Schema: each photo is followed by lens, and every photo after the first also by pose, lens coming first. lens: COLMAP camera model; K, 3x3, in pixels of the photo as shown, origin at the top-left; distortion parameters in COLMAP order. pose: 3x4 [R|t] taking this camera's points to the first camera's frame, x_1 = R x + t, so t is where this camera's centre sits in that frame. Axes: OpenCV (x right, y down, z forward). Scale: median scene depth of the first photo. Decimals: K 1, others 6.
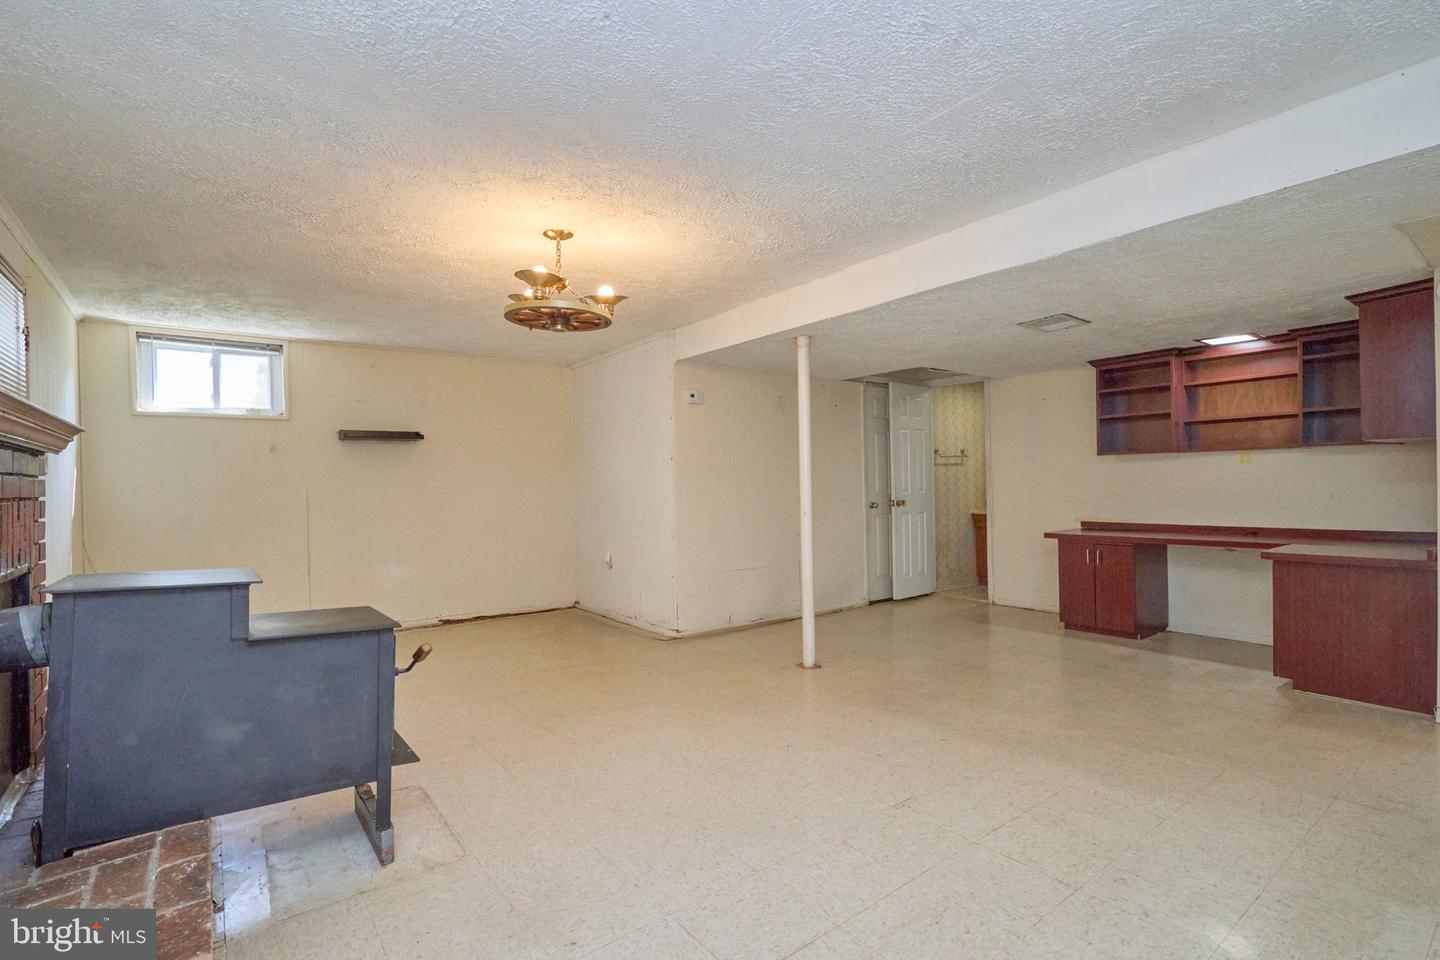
lens RADIAL K [[675.5, 0, 718.3], [0, 675.5, 482.1], [0, 0, 1]] dist [-0.000662, 0.002248]
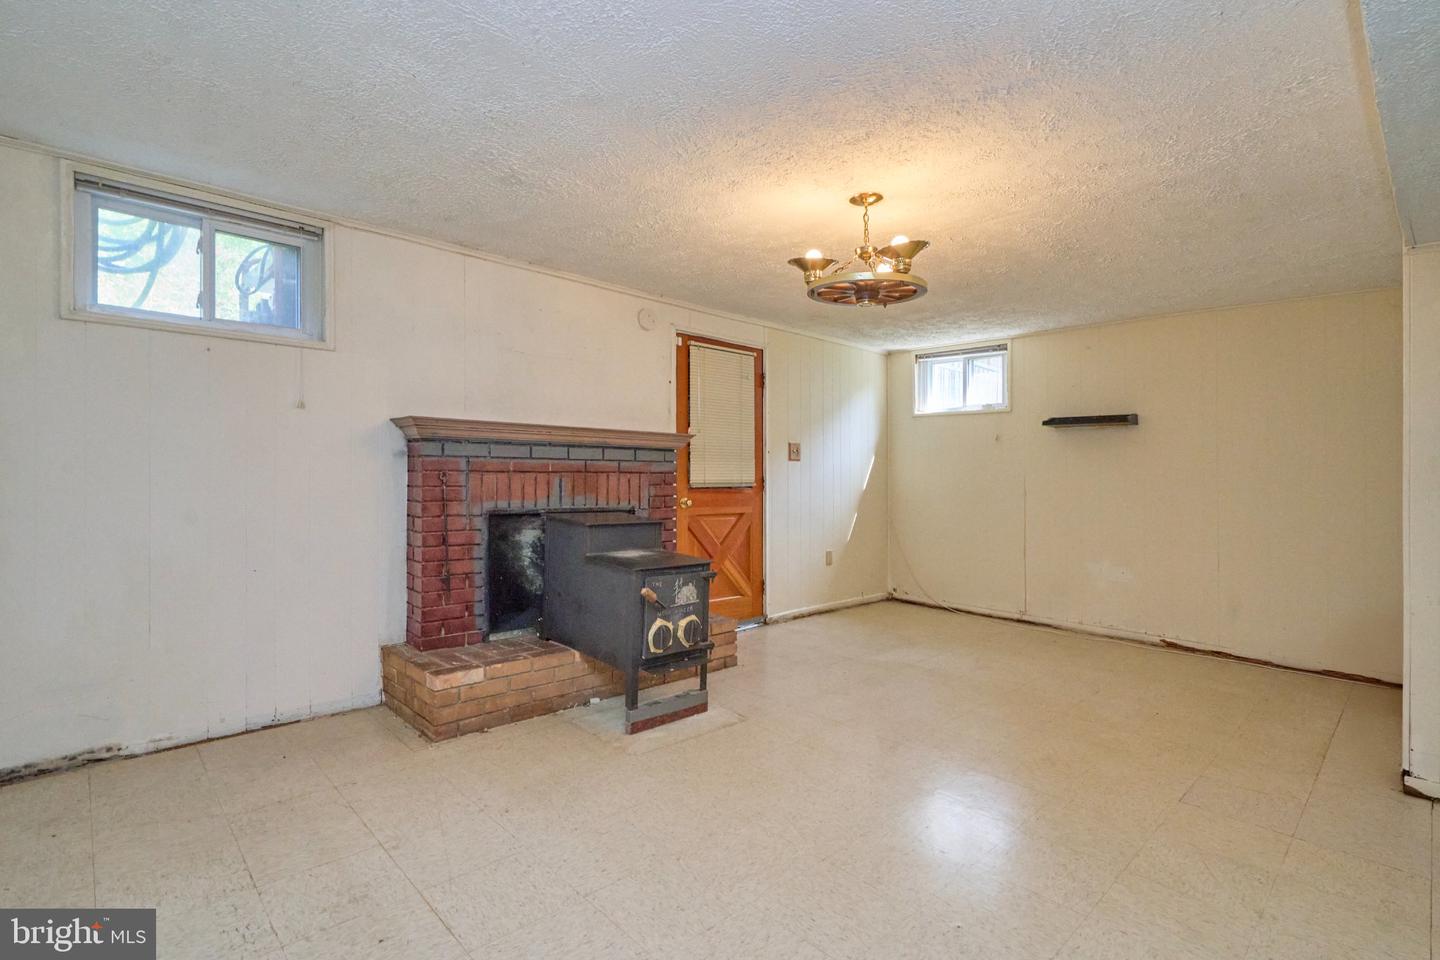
lens RADIAL K [[675.5, 0, 723.2], [0, 675.5, 467.5], [0, 0, 1]] dist [-0.000662, 0.002248]
pose [[0.101614, 0.017666, -0.994667, 0.404451], [-0.016653, 0.999732, 0.016055, -0.011976], [0.994684, 0.014933, 0.101881, 0.440755]]
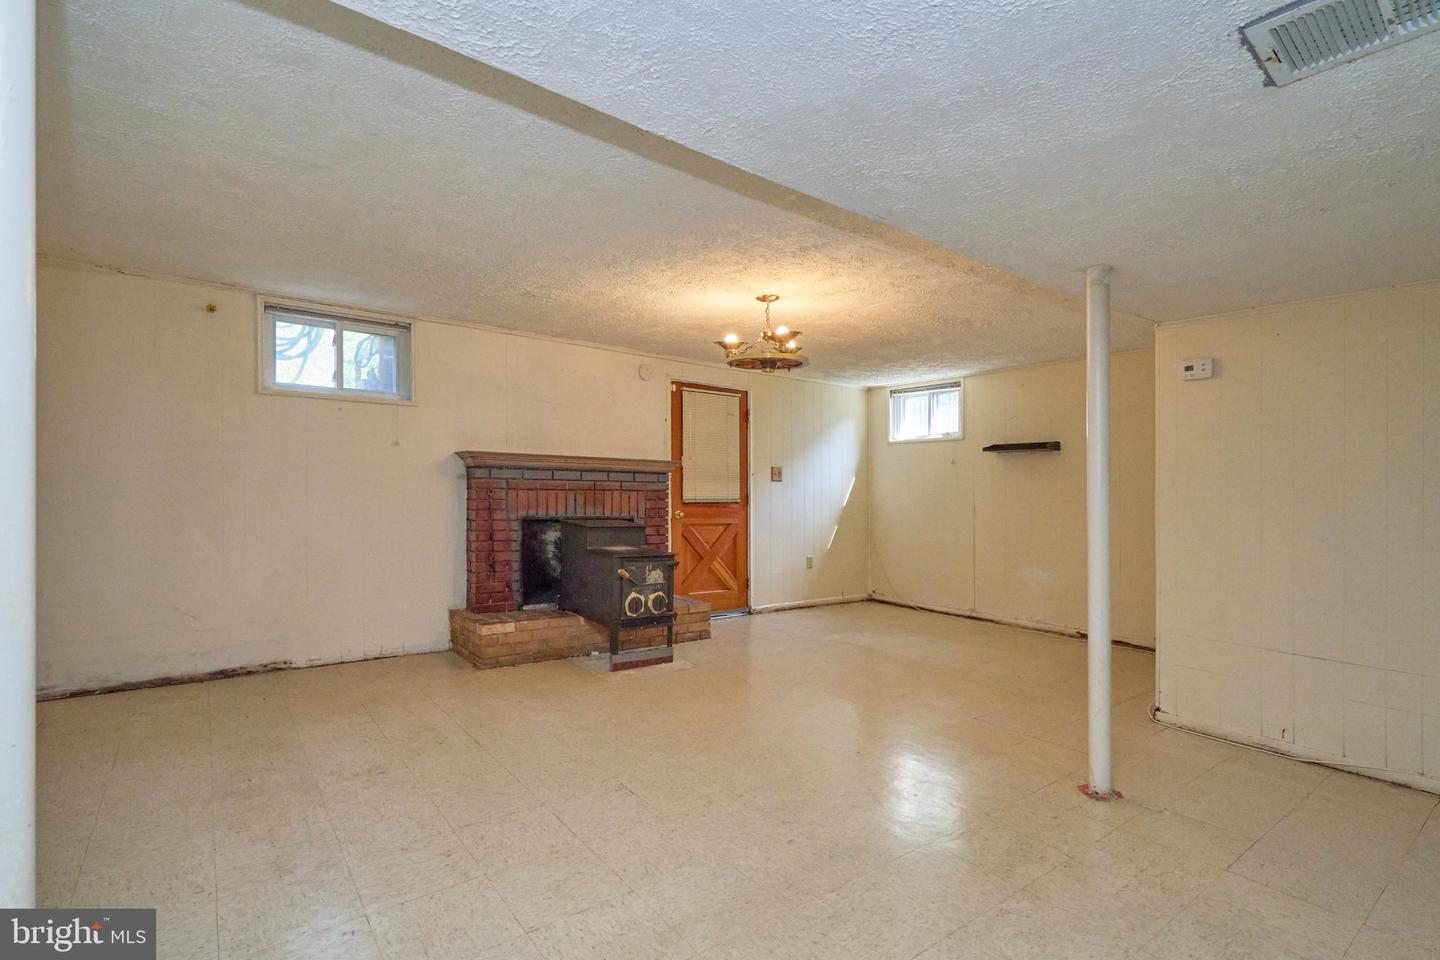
lens RADIAL K [[675.5, 0, 714.4], [0, 675.5, 494.1], [0, 0, 1]] dist [-0.000662, 0.002248]
pose [[-0.014426, 0.026195, -0.999553, 0.657477], [-0.014991, 0.999539, 0.026411, -0.015347], [0.999784, 0.015365, -0.014027, 0.561563]]
